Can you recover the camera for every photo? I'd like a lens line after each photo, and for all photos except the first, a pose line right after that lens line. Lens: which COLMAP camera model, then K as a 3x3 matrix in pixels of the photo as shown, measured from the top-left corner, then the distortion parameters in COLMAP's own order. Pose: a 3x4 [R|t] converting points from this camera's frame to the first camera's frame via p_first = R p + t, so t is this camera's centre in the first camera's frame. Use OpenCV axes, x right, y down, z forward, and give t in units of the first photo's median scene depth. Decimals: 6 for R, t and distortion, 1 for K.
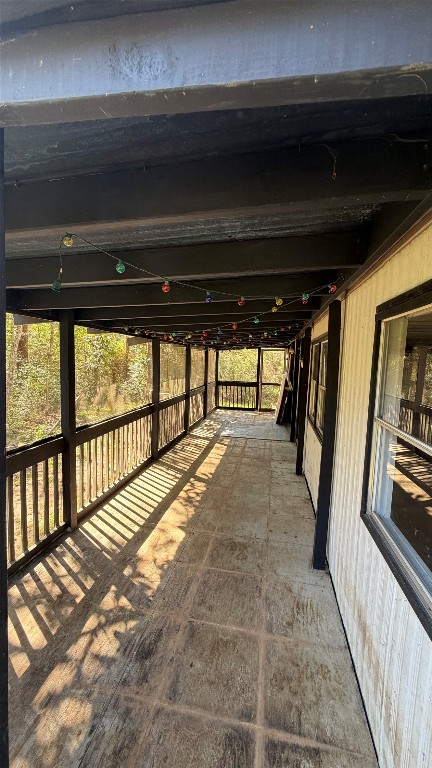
lens RADIAL K [[303.4, 0, 213.2], [0, 303.4, 385.8], [0, 0, 1]] dist [-0.001924, 0.001246]
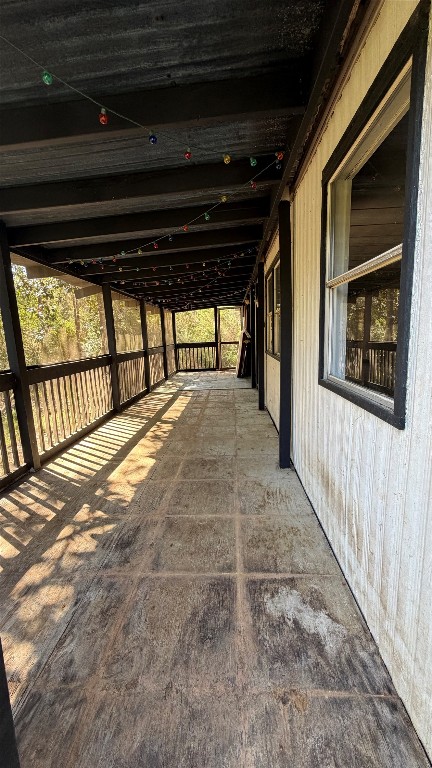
lens RADIAL K [[303.4, 0, 213.2], [0, 303.4, 385.8], [0, 0, 1]] dist [-0.001924, 0.001246]
pose [[0.988054, -0.090477, 0.124753, -0.006469], [0.081212, 0.993682, 0.077458, 0.181772], [-0.130973, -0.066402, 0.989160, -0.001374]]
